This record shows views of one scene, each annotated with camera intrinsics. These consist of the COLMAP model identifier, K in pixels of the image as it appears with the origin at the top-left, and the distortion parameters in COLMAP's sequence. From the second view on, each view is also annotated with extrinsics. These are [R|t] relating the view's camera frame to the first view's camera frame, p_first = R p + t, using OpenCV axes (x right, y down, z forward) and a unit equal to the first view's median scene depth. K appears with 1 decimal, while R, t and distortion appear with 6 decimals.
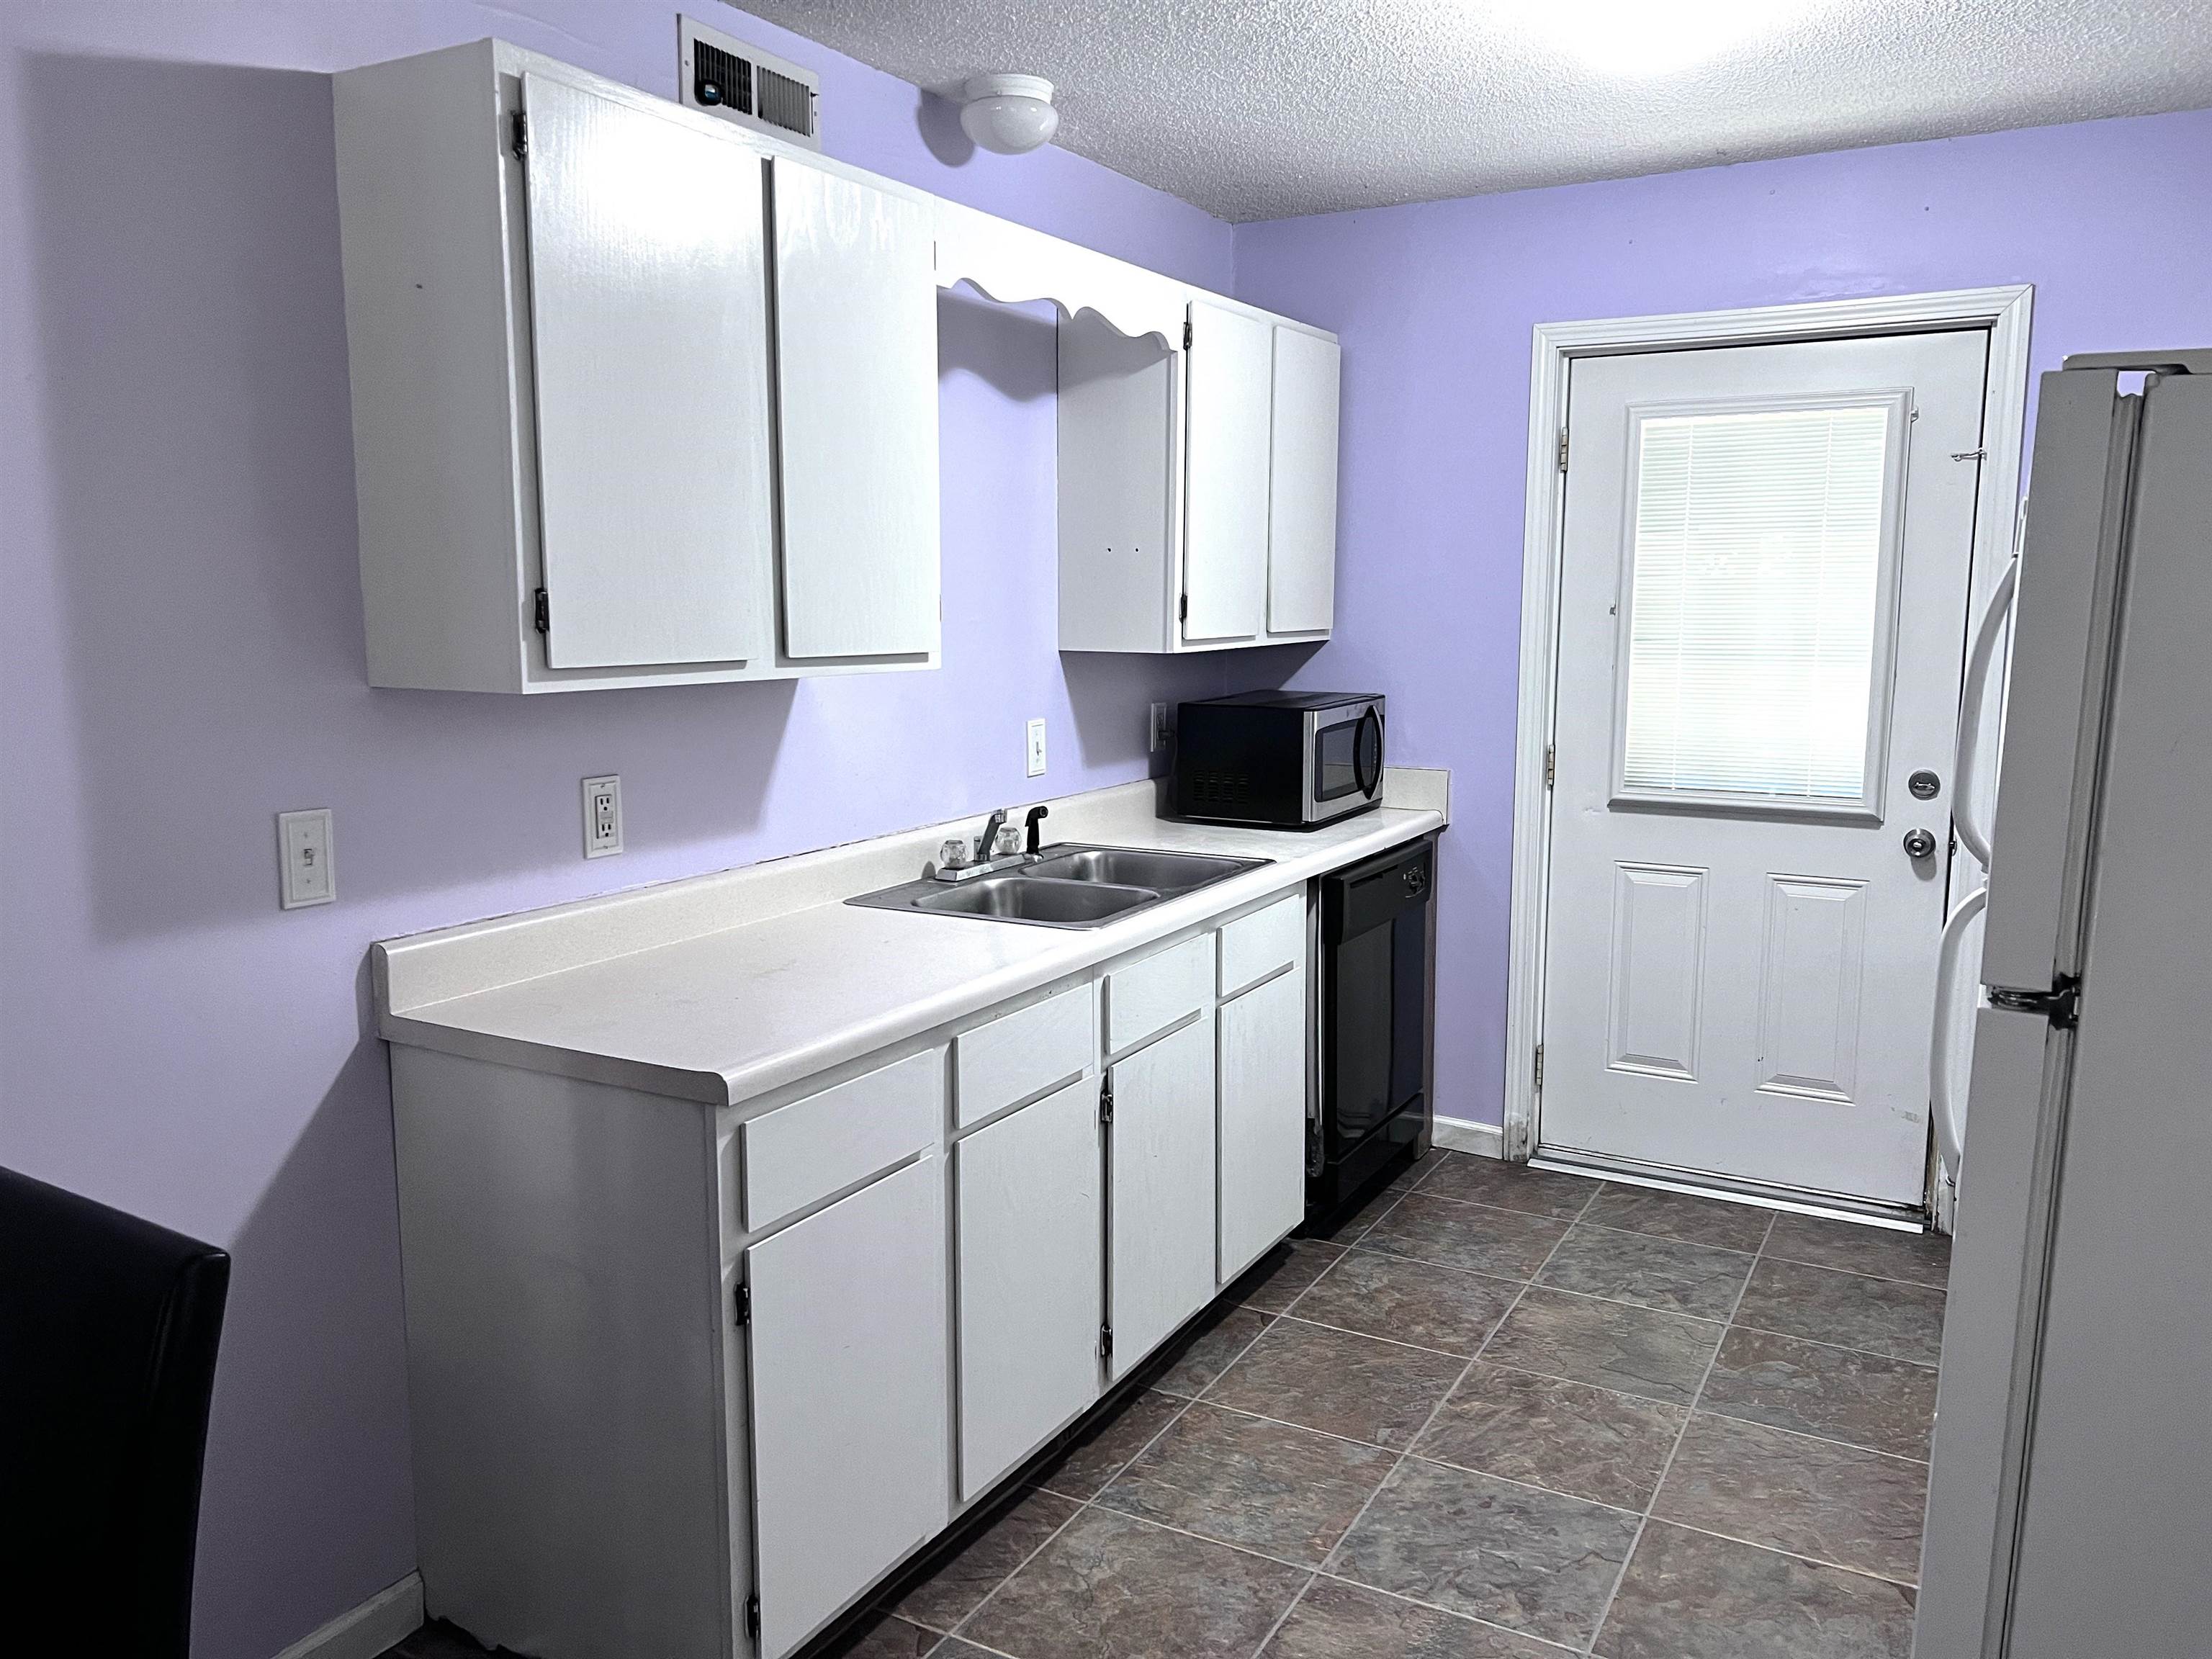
lens RADIAL K [[1668.9, 0, 1092.0], [0, 1668.9, 836.1], [0, 0, 1]] dist [0.065350, -0.084536]
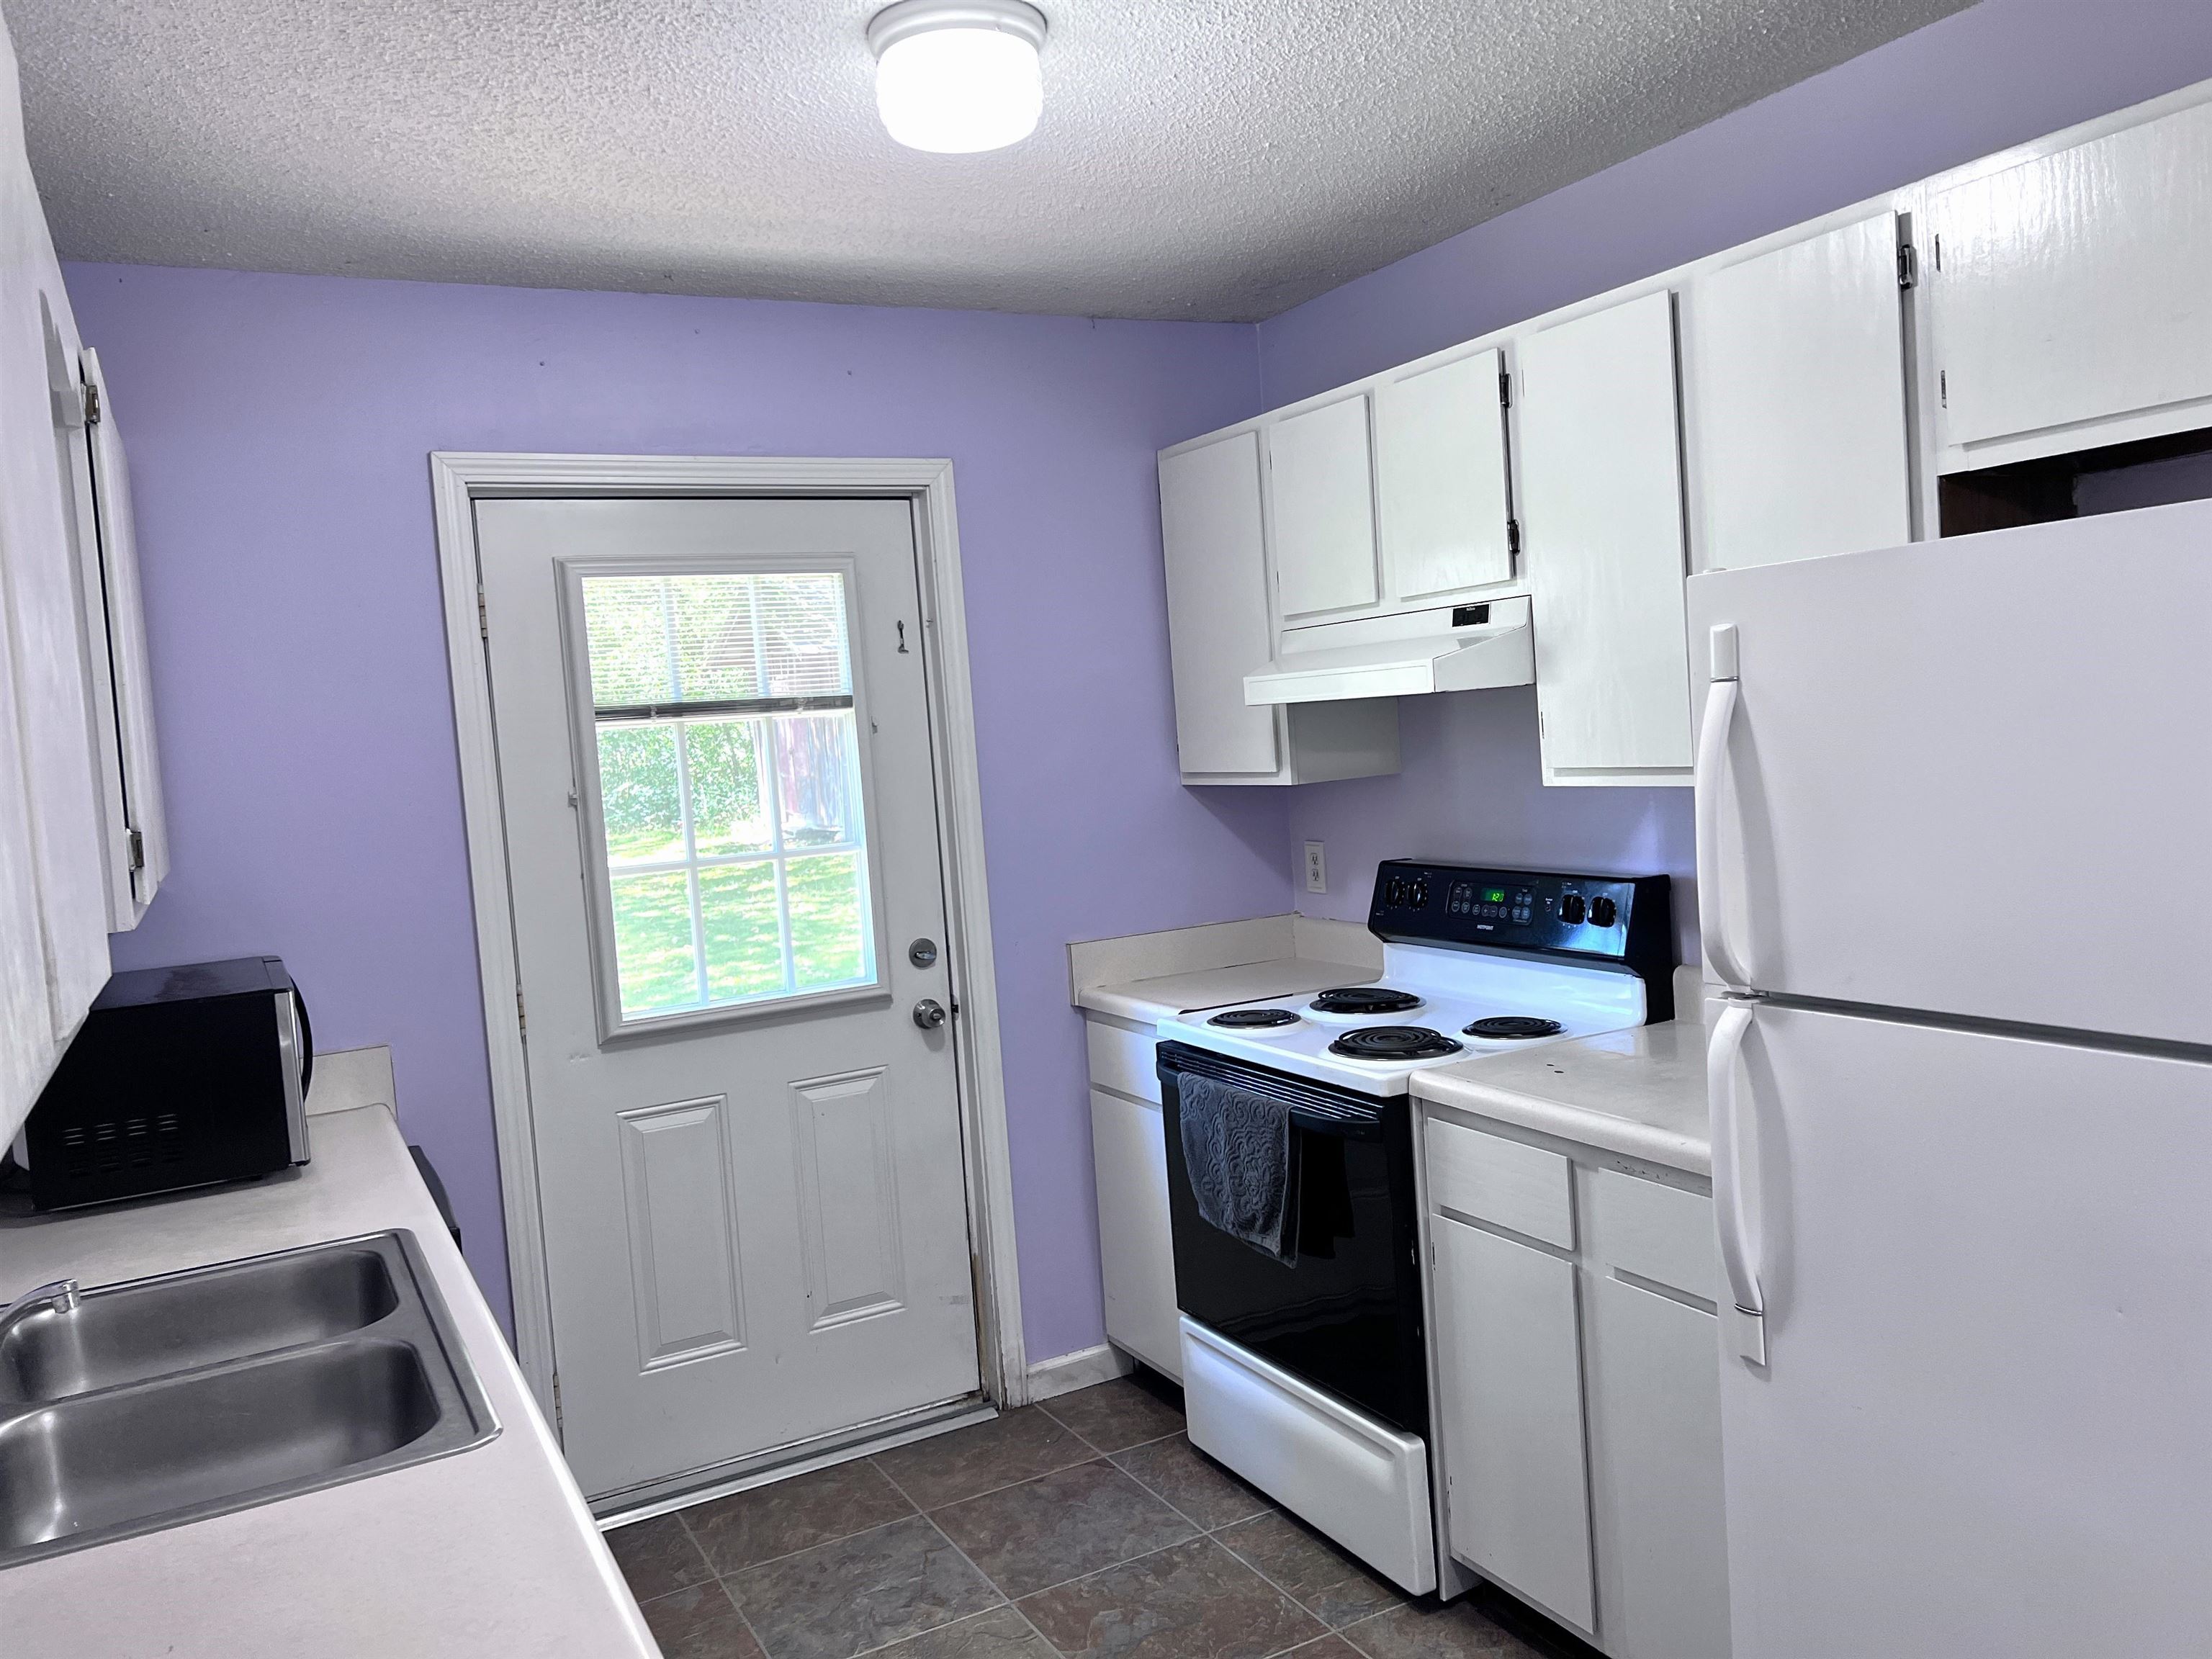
lens RADIAL K [[1668.9, 0, 1114.6], [0, 1668.9, 810.7], [0, 0, 1]] dist [0.065350, -0.084536]
pose [[0.532954, -0.083501, 0.842014, -0.250649], [0.197424, 0.979925, -0.027782, -0.062491], [-0.822790, 0.181040, 0.538740, 0.374636]]
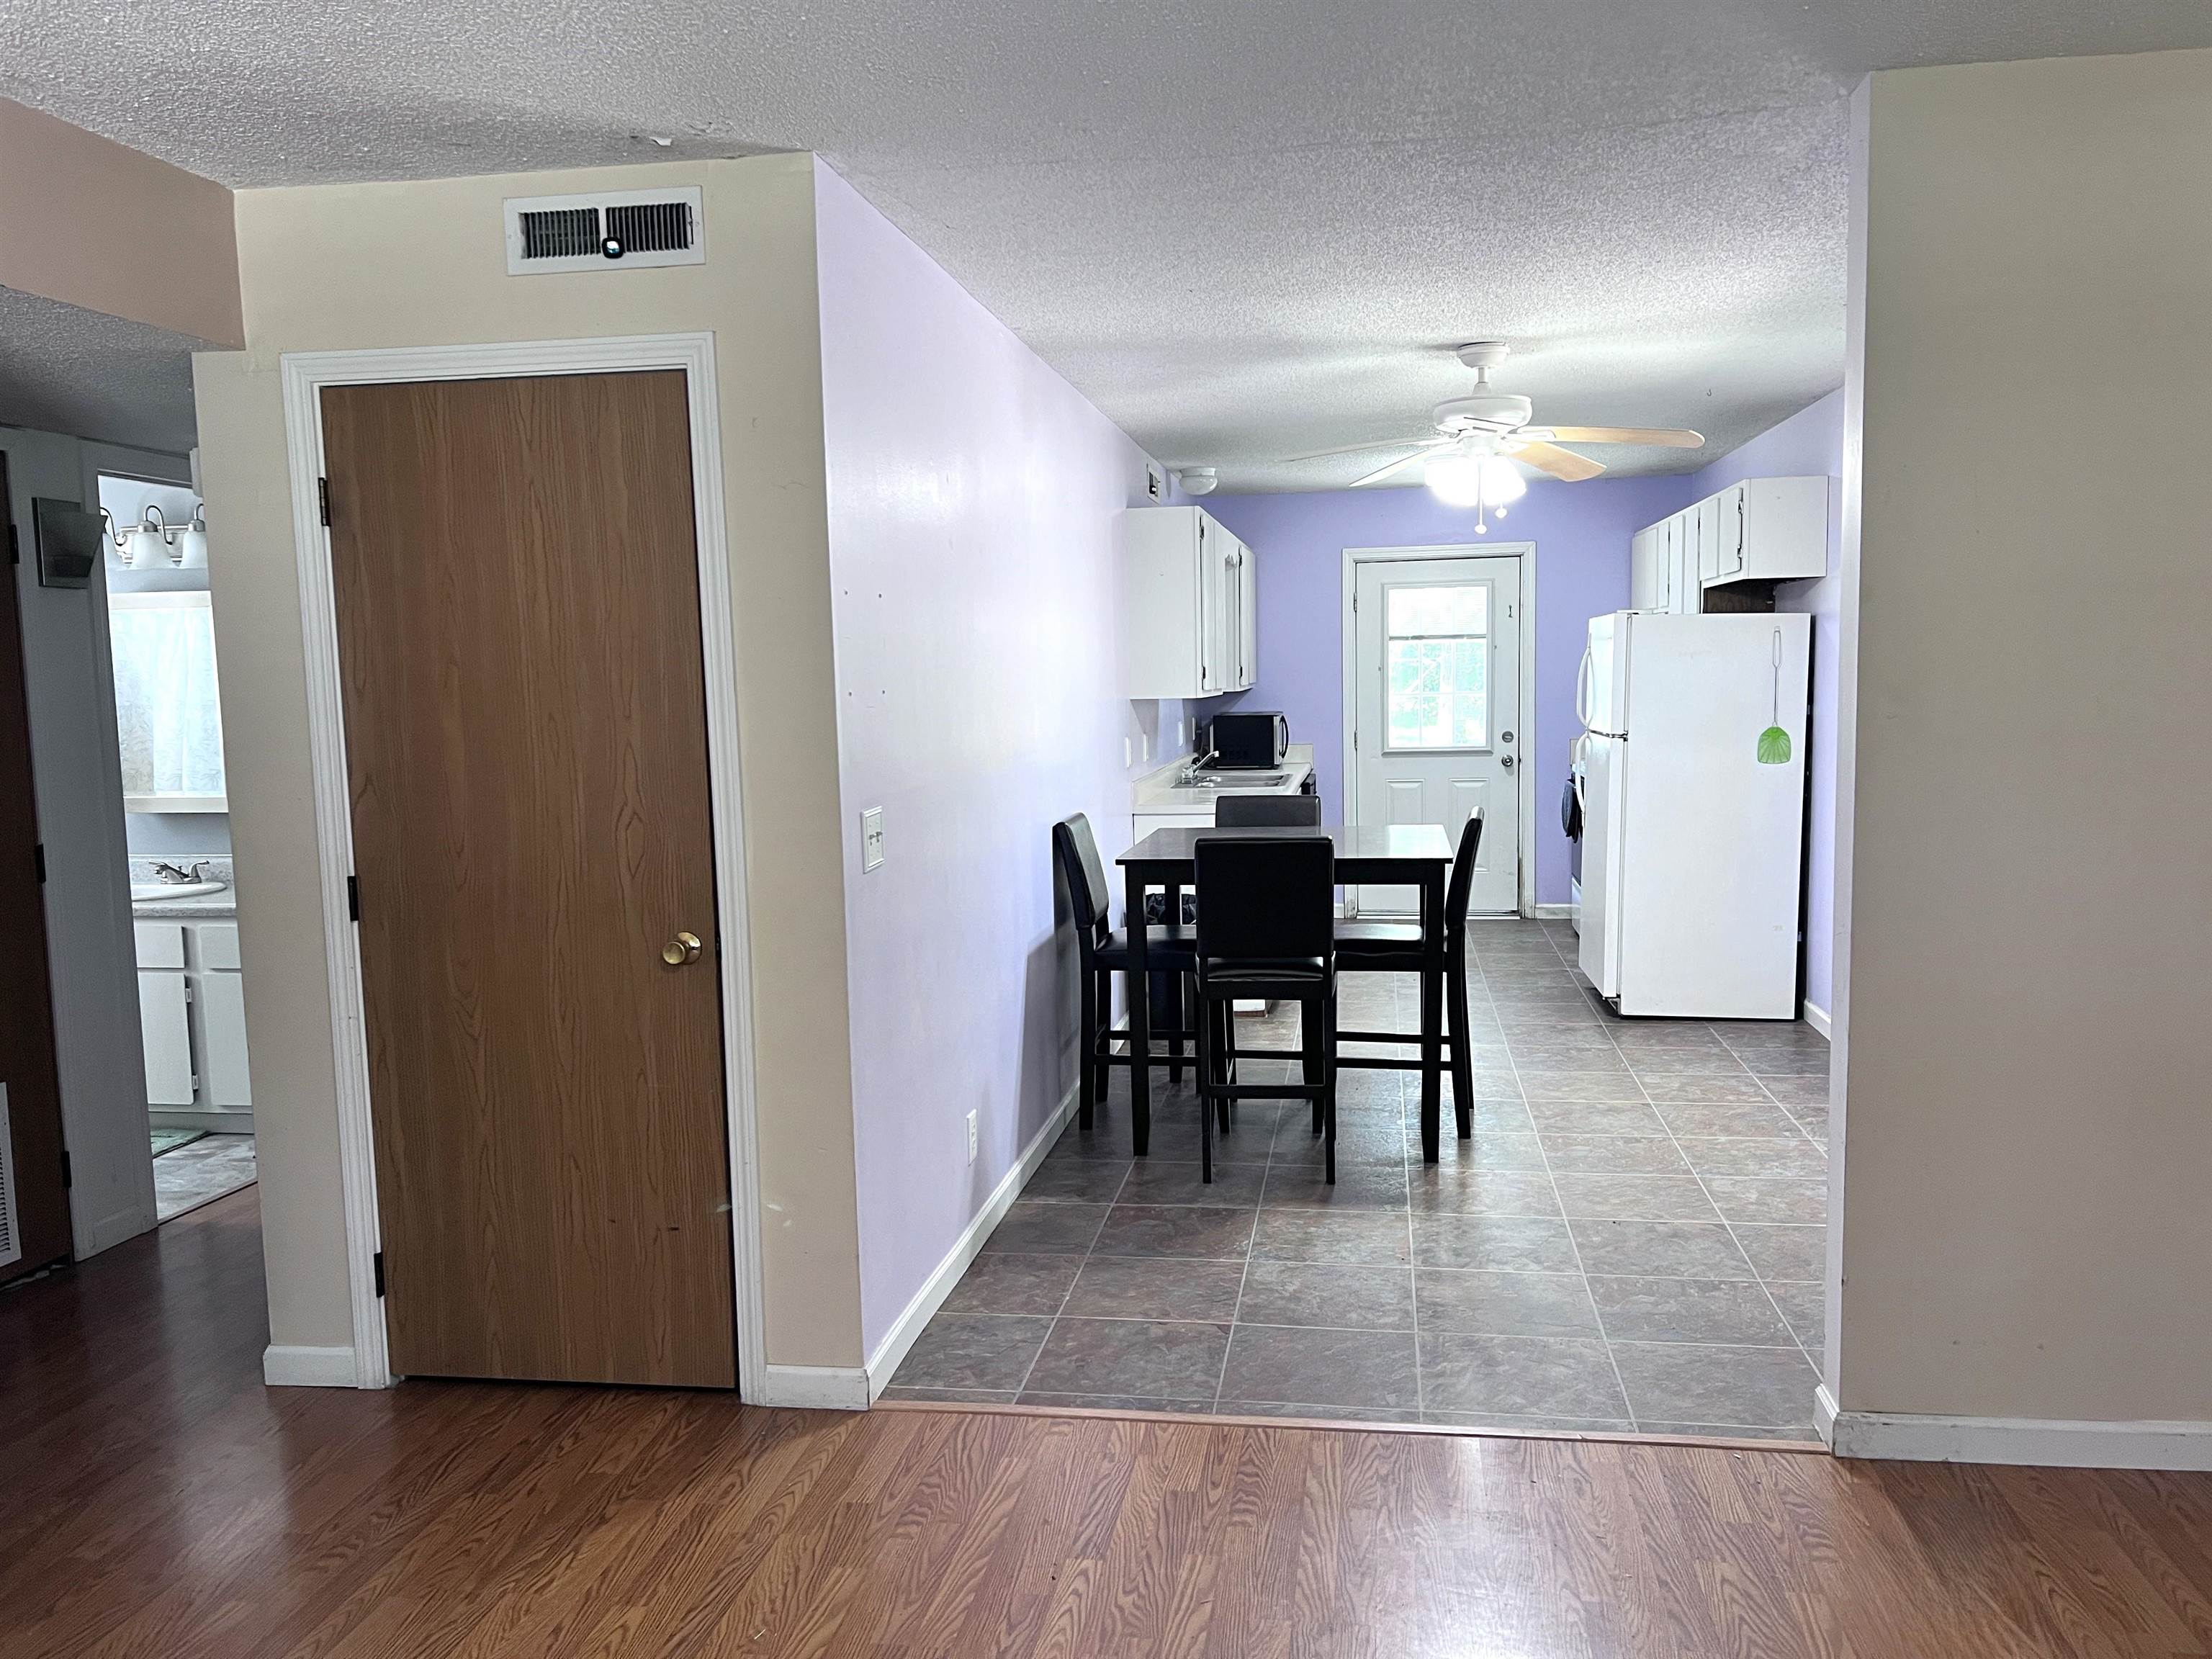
lens RADIAL K [[1668.9, 0, 1090.1], [0, 1668.9, 865.4], [0, 0, 1]] dist [0.065350, -0.084536]
pose [[0.941095, -0.060293, 0.332725, -0.916662], [0.072848, 0.997020, -0.025379, 0.176071], [-0.330203, 0.048122, 0.942682, -1.113083]]
